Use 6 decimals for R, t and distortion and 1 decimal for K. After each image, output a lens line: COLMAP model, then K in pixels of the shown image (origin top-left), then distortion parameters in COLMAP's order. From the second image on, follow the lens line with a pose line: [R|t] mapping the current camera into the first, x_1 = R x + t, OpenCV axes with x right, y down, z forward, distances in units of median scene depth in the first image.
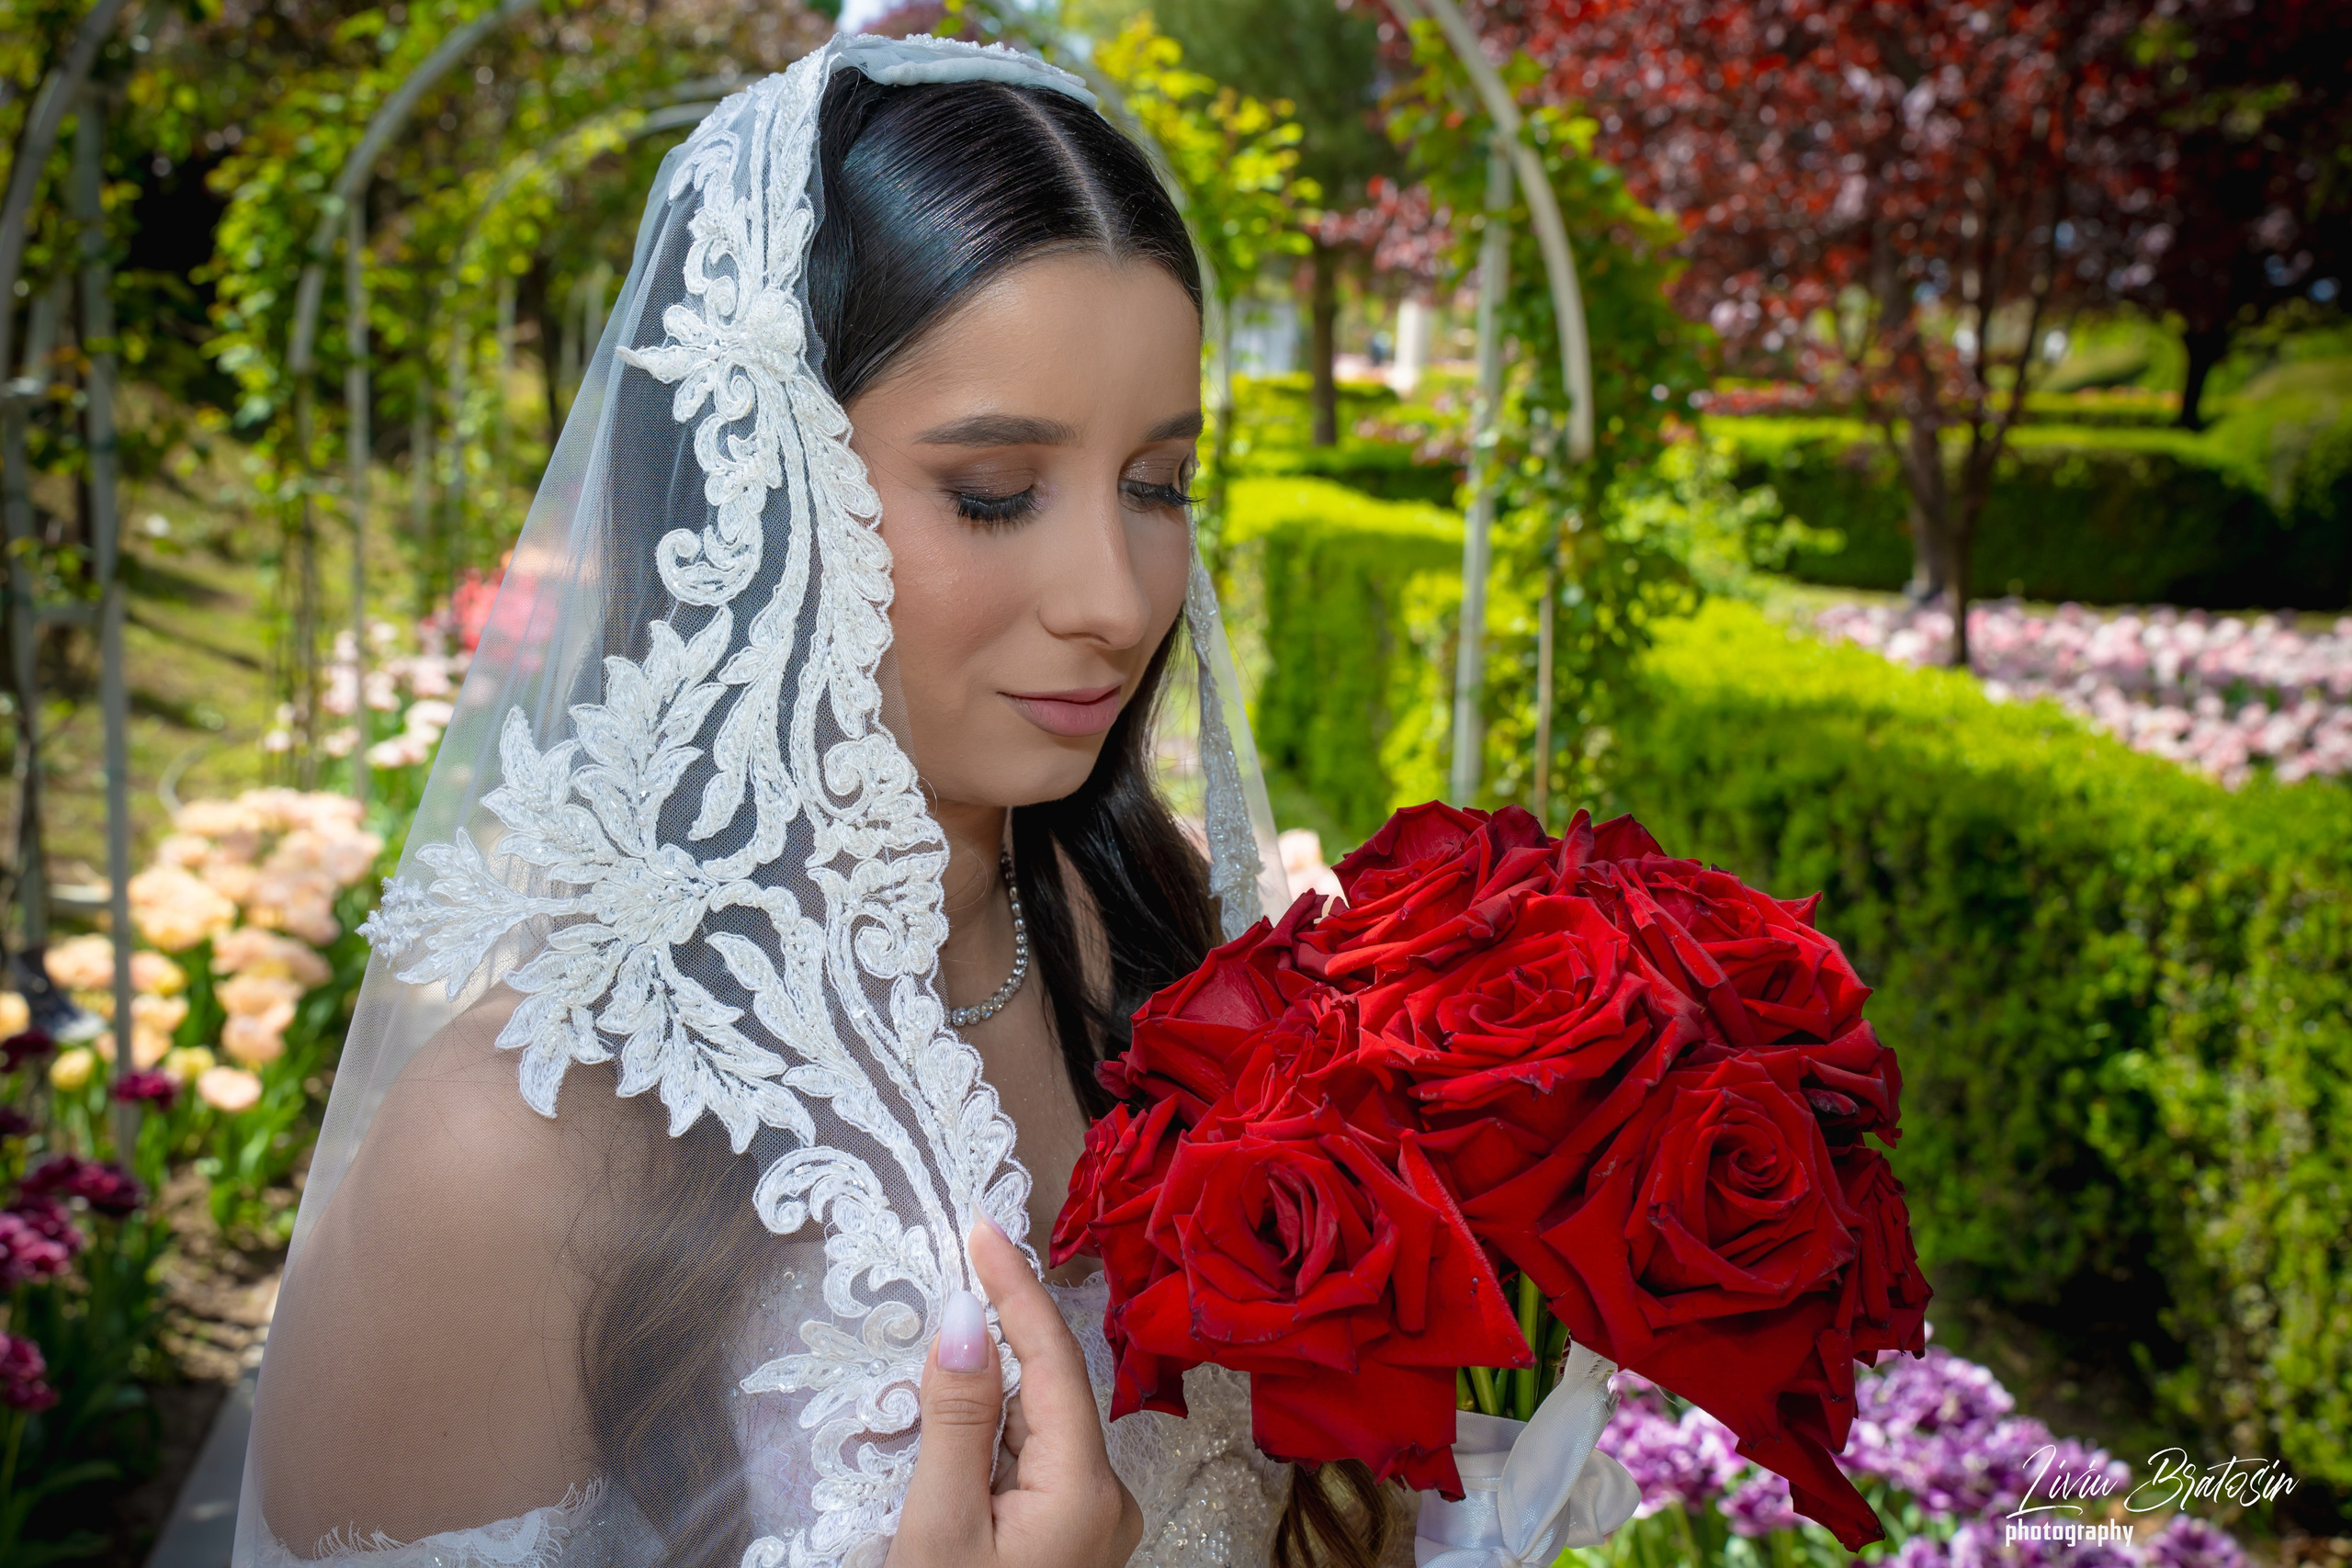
lens RADIAL K [[2752.0, 0, 1176.0], [0, 2752.0, 784.0], [0, 0, 1]] dist [0.062406, -0.016983]
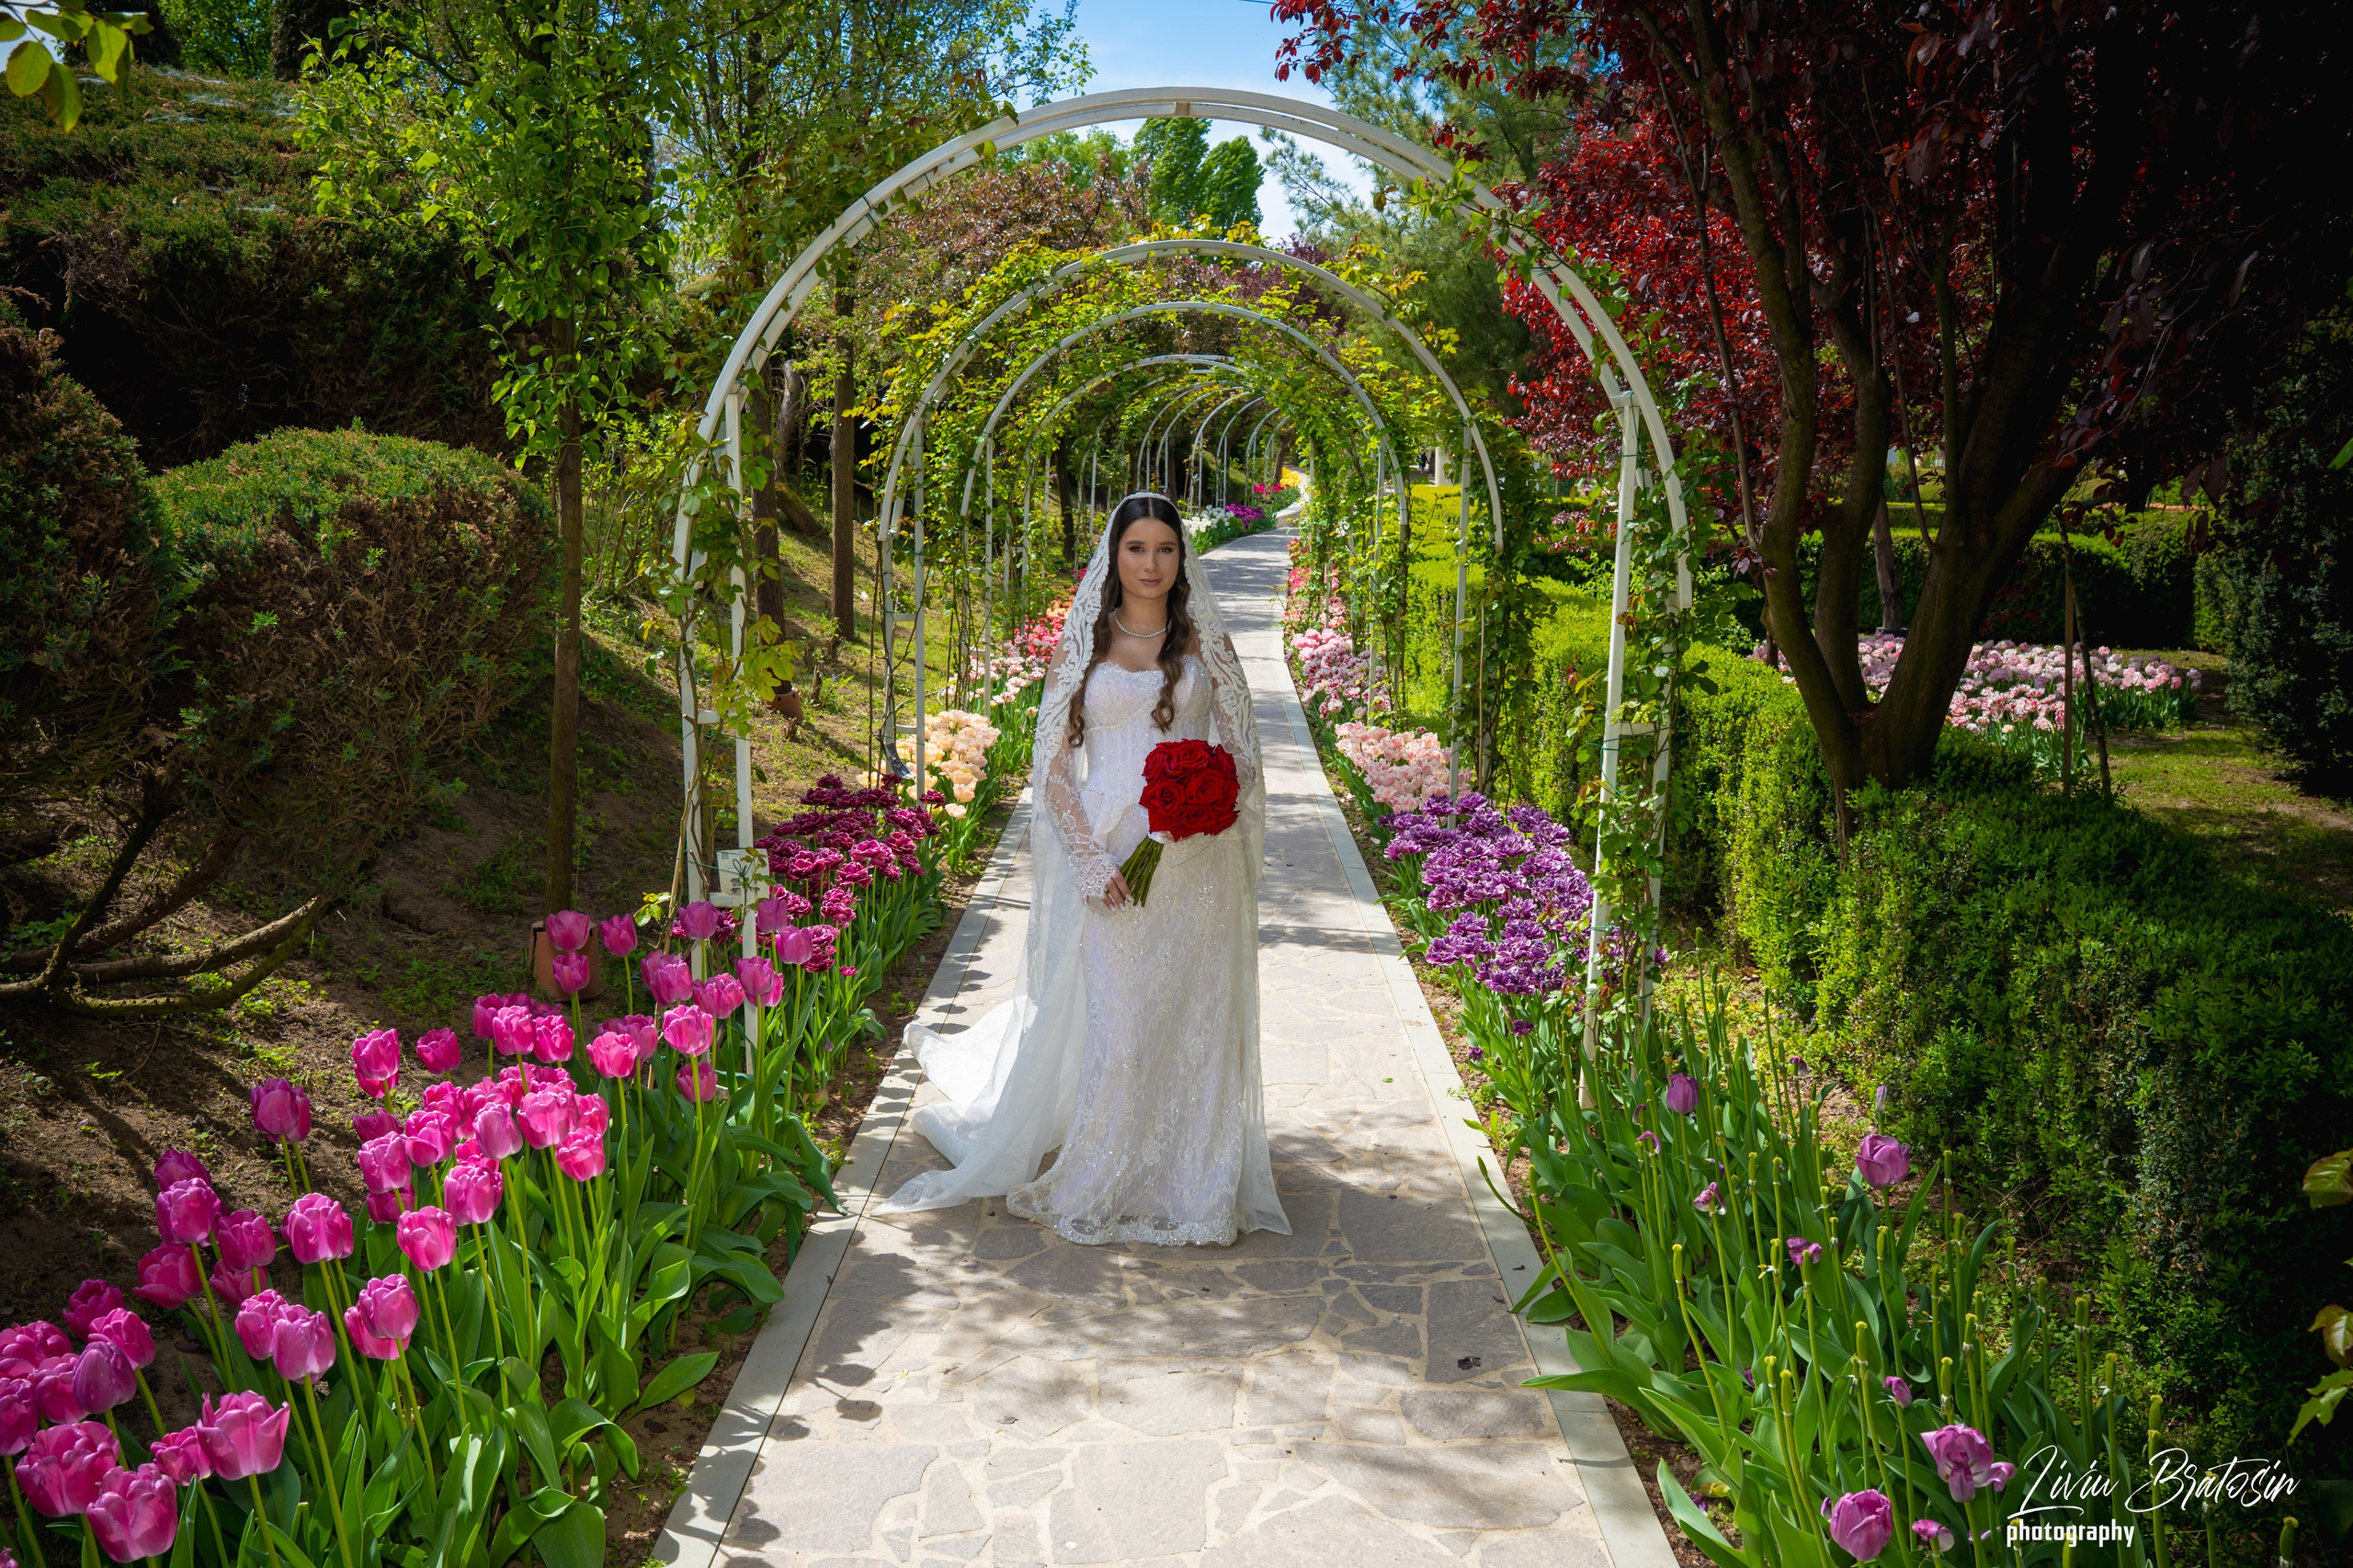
lens RADIAL K [[1795.7, 0, 1176.5], [0, 1795.7, 784.0], [0, 0, 1]] dist [-0.154269, 0.150668]
pose [[0.987305, 0.008717, -0.158599, 0.067983], [-0.006731, 0.999892, 0.013057, 0.039877], [0.158695, -0.011824, 0.987257, -0.346312]]
